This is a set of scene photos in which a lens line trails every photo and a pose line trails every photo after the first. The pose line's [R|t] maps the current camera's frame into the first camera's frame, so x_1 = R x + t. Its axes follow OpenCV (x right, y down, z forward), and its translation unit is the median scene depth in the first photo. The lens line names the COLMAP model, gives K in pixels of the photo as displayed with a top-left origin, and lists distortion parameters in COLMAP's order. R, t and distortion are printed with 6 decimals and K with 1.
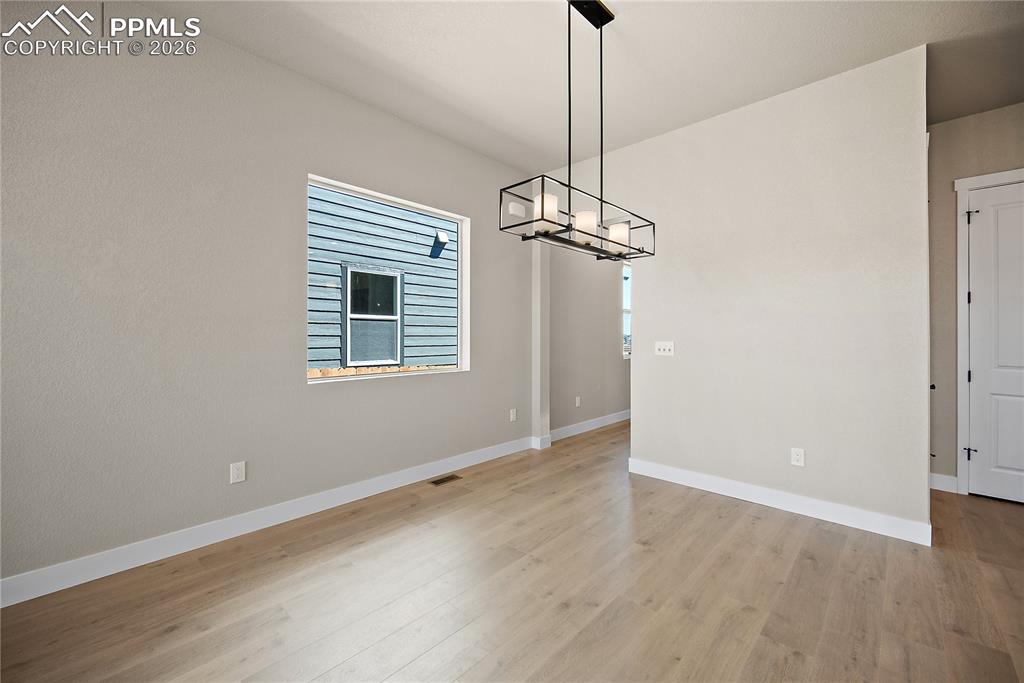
lens RADIAL K [[409.2, 0, 515.5], [0, 409.2, 340.9], [0, 0, 1]] dist [-0.000849, -0.000131]
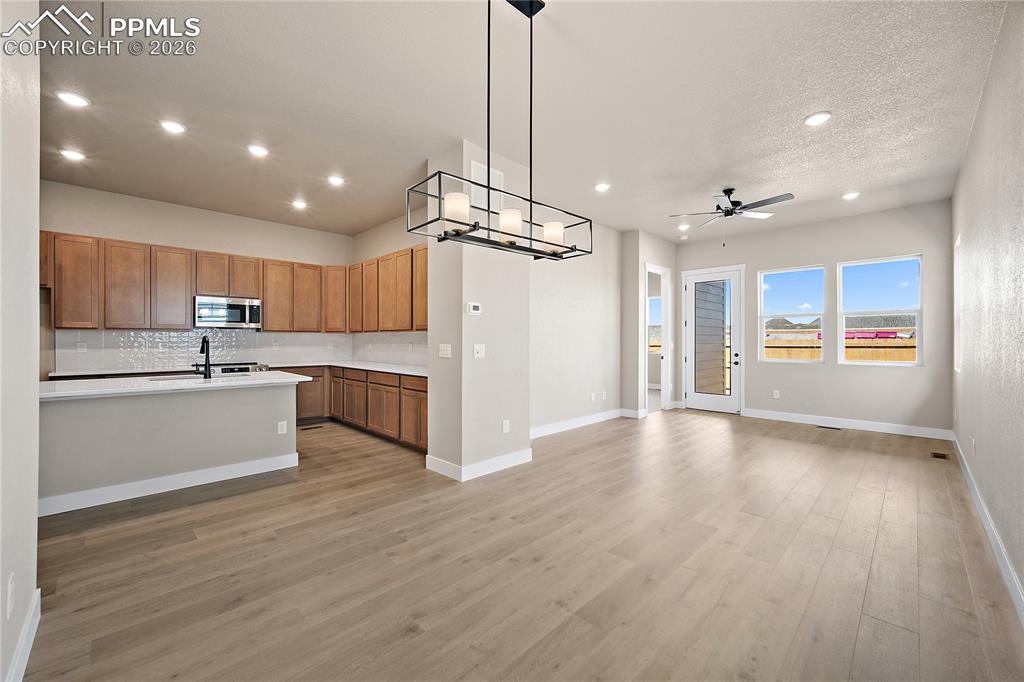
lens RADIAL K [[402.3, 0, 515.0], [0, 402.3, 340.0], [0, 0, 1]] dist [-0.001898, -0.000137]
pose [[-0.999455, -0.003144, 0.032866, 0.132100], [-0.002917, 0.999972, 0.006962, -0.019600], [-0.032887, 0.006862, -0.999436, 1.972907]]
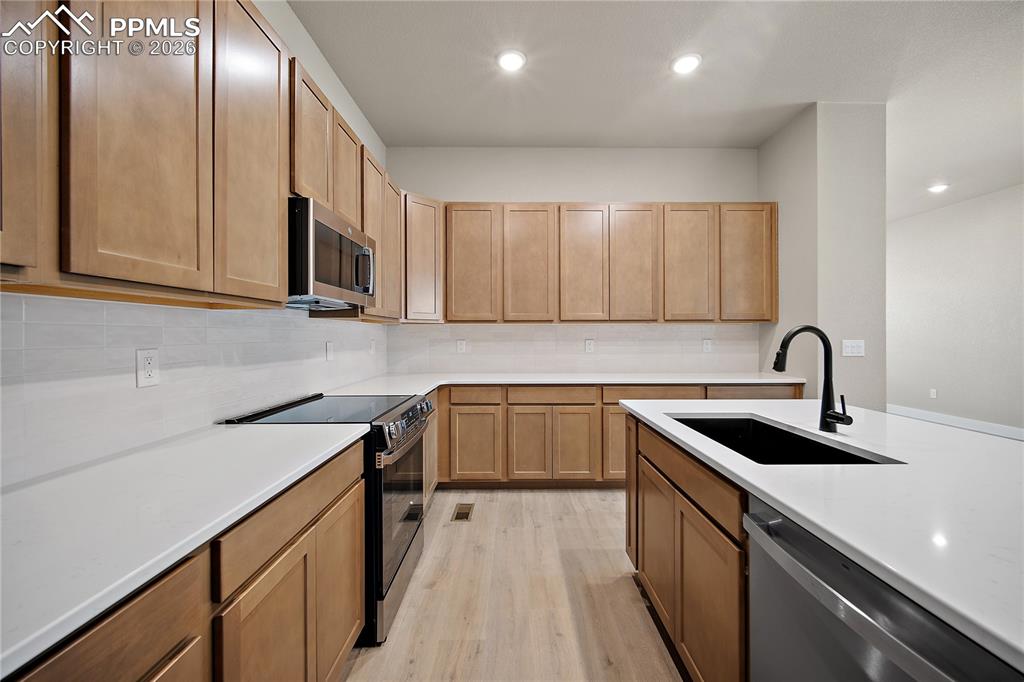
lens RADIAL K [[405.9, 0, 512.5], [0, 405.9, 334.4], [0, 0, 1]] dist [-0.000649, -0.000278]
pose [[-0.729204, 0.000511, -0.684296, 2.385244], [-0.003261, 0.999986, 0.004222, -0.009624], [0.684288, 0.005311, -0.729192, 0.440647]]
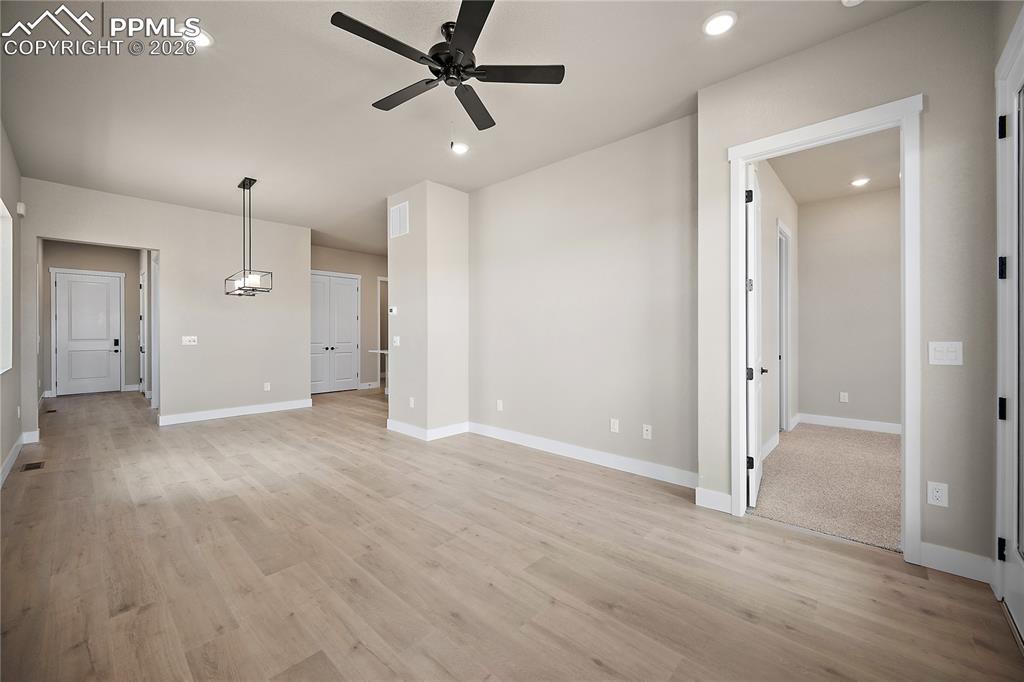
lens RADIAL K [[402.3, 0, 515.0], [0, 402.3, 340.0], [0, 0, 1]] dist [-0.001898, -0.000137]
pose [[-0.011721, -0.020656, 0.999718, -2.068412], [0.006819, 0.999762, 0.020737, -0.011539], [-0.999908, 0.007061, -0.011577, -0.440988]]
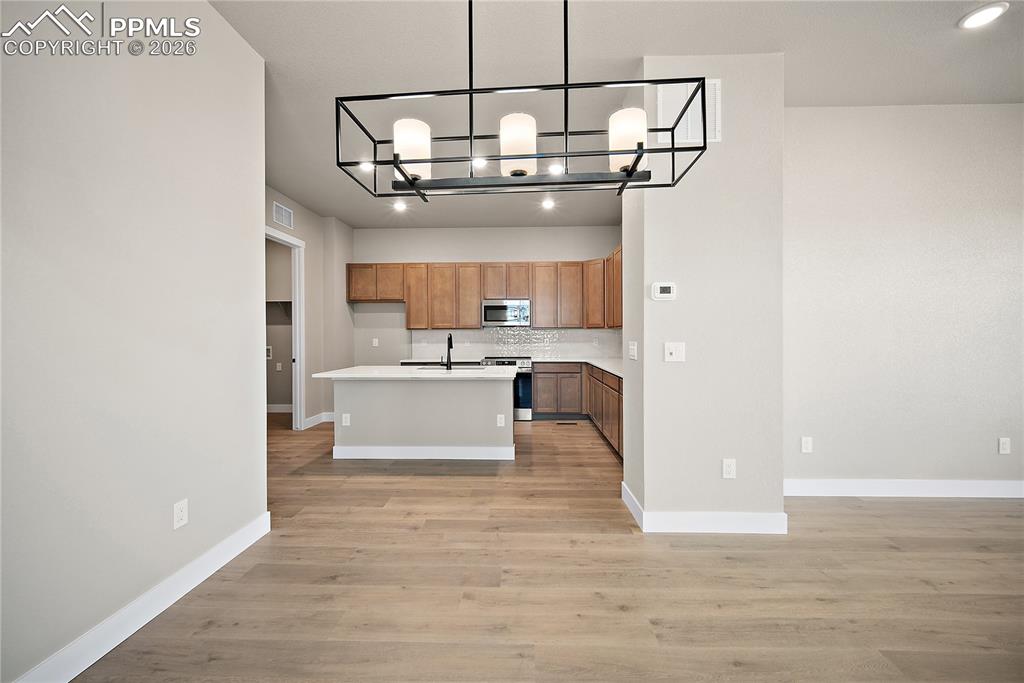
lens RADIAL K [[409.2, 0, 515.5], [0, 409.2, 340.9], [0, 0, 1]] dist [-0.000849, -0.000131]
pose [[-0.660996, -0.007022, 0.750357, -0.260418], [0.008831, 0.999814, 0.017136, -0.017356], [-0.750338, 0.017953, -0.660811, 1.406192]]
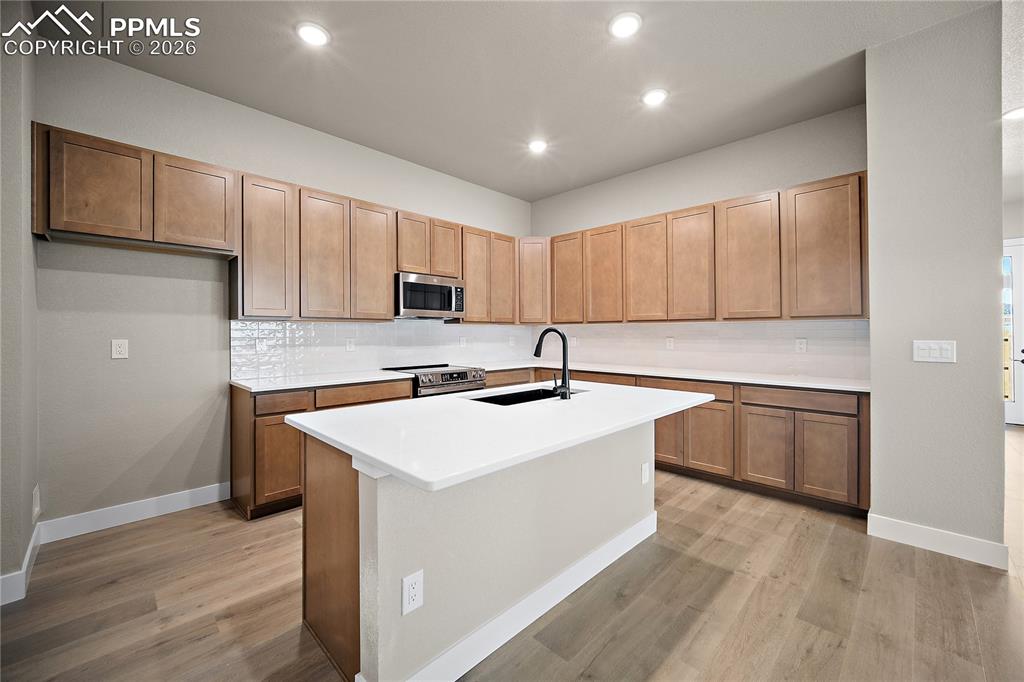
lens RADIAL K [[402.3, 0, 515.0], [0, 402.3, 340.0], [0, 0, 1]] dist [-0.001898, -0.000137]
pose [[-0.999595, 0.000300, 0.028447, 1.595416], [0.001010, 0.999688, 0.024960, -0.016949], [-0.028431, 0.024978, -0.999284, 1.332301]]
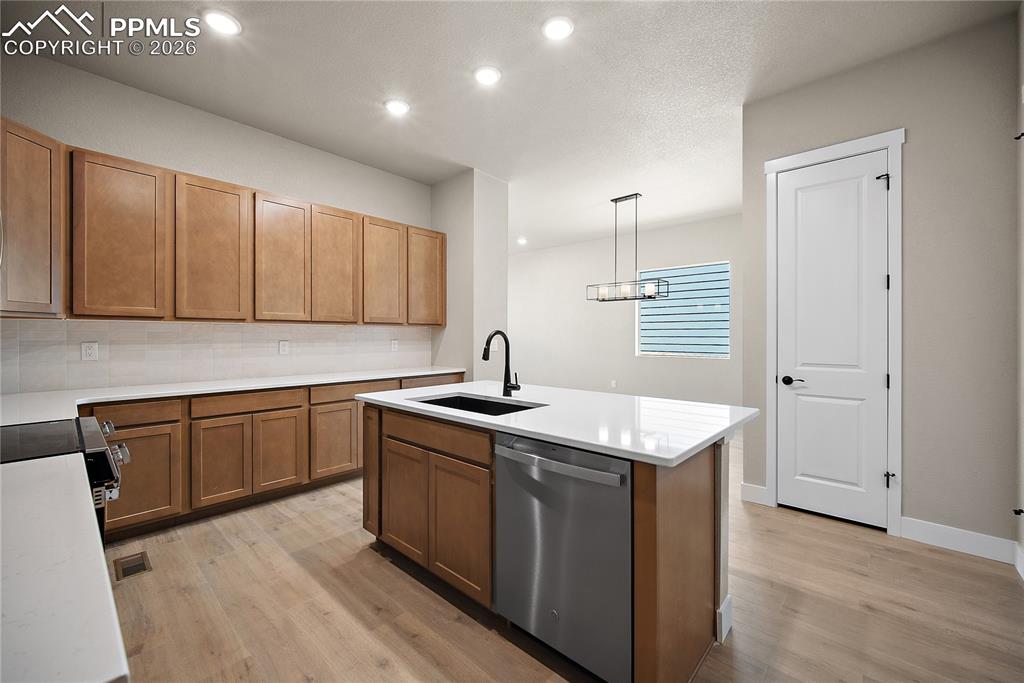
lens RADIAL K [[414.3, 0, 516.8], [0, 414.3, 336.6], [0, 0, 1]] dist [-0.000180, -0.000150]
pose [[0.019597, 0.001542, -0.999807, 2.660819], [-0.009015, 0.999958, 0.001366, -0.008447], [0.999767, 0.008986, 0.019611, 0.304239]]
